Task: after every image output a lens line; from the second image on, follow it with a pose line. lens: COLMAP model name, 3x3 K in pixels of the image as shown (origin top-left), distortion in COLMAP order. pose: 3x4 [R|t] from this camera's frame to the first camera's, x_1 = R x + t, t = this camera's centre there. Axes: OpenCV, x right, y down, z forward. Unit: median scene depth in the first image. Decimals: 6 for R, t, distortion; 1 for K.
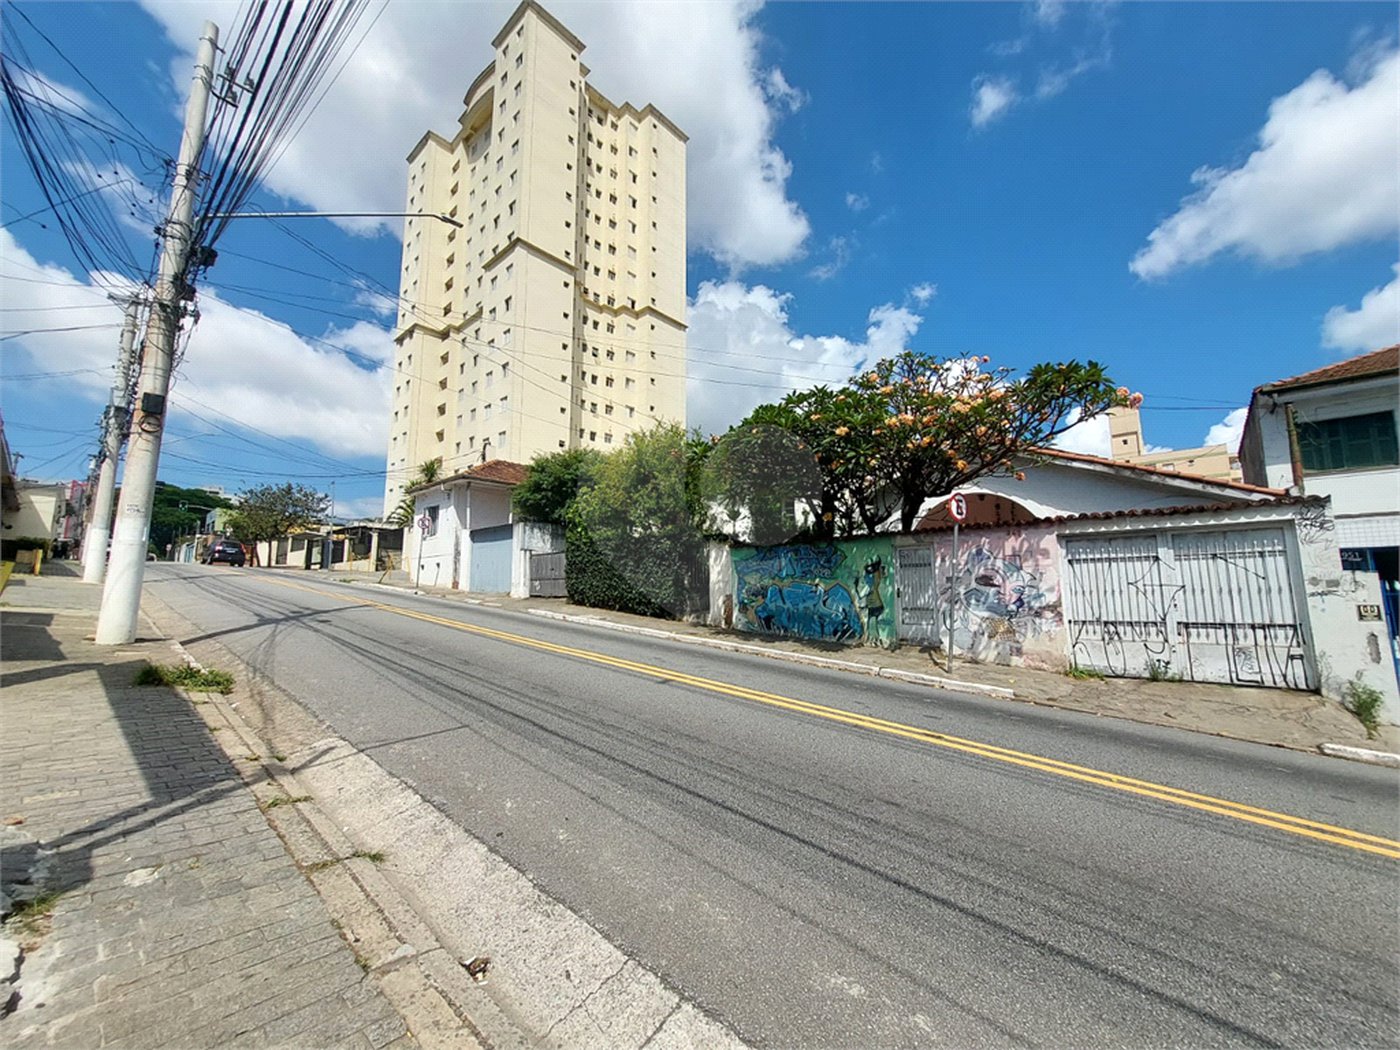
lens RADIAL K [[562.9, 0, 695.1], [0, 562.9, 518.7], [0, 0, 1]] dist [0.000972, -0.000148]
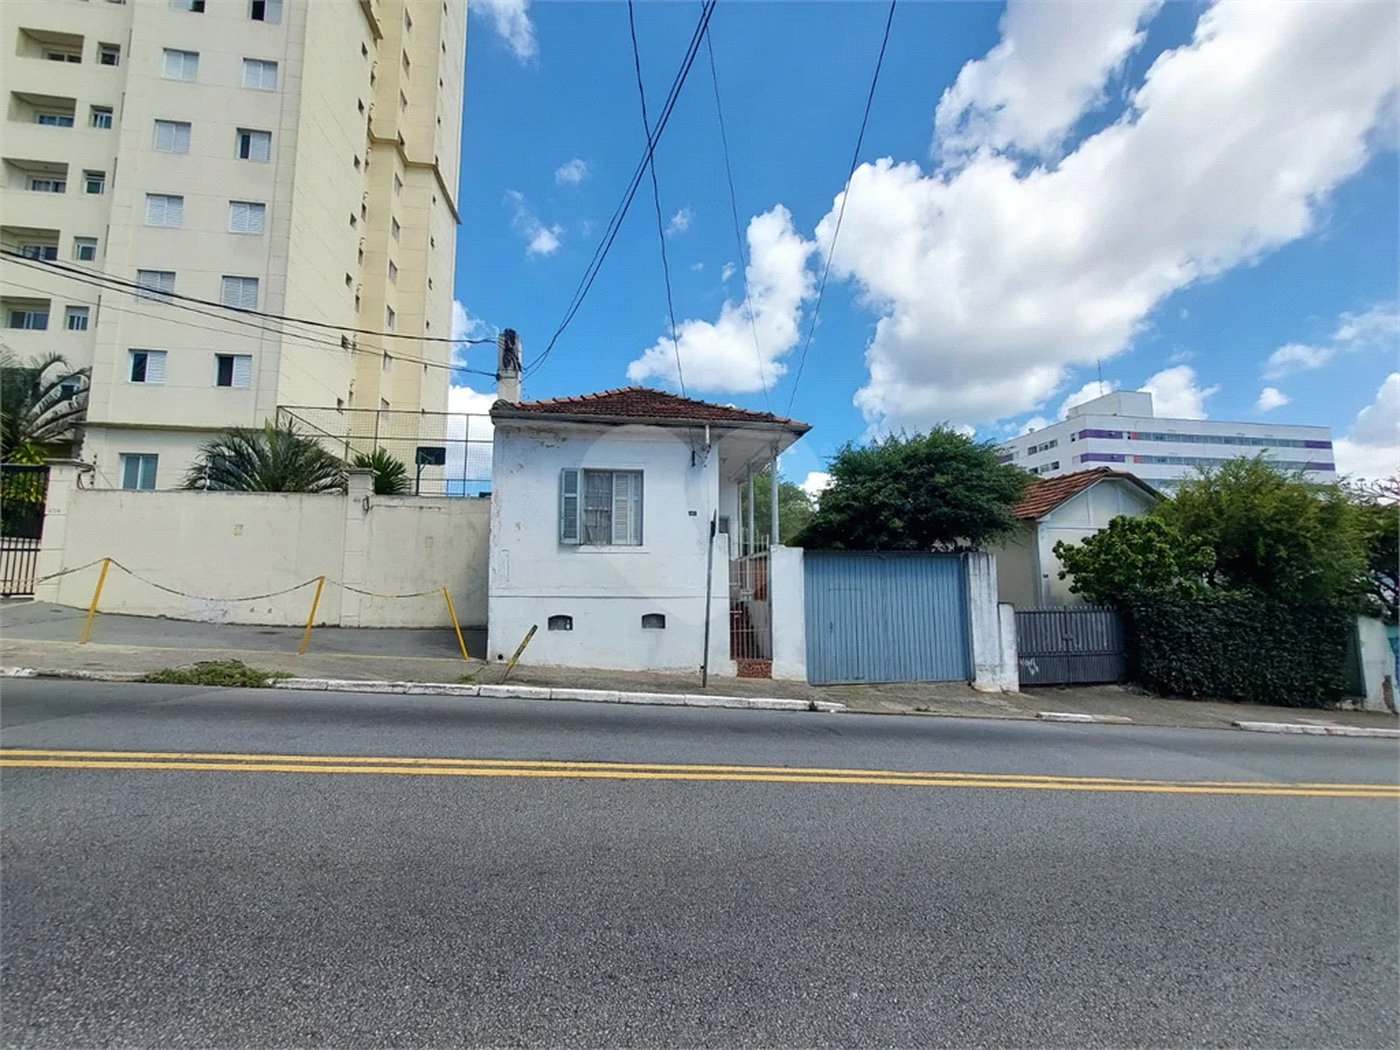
lens RADIAL K [[572.6, 0, 701.3], [0, 572.6, 529.9], [0, 0, 1]] dist [0.003341, 0.000223]
pose [[0.624355, 0.085575, 0.776439, -1.454157], [-0.108039, 0.993888, -0.022664, 0.044341], [-0.773634, -0.069735, 0.629784, 1.361946]]
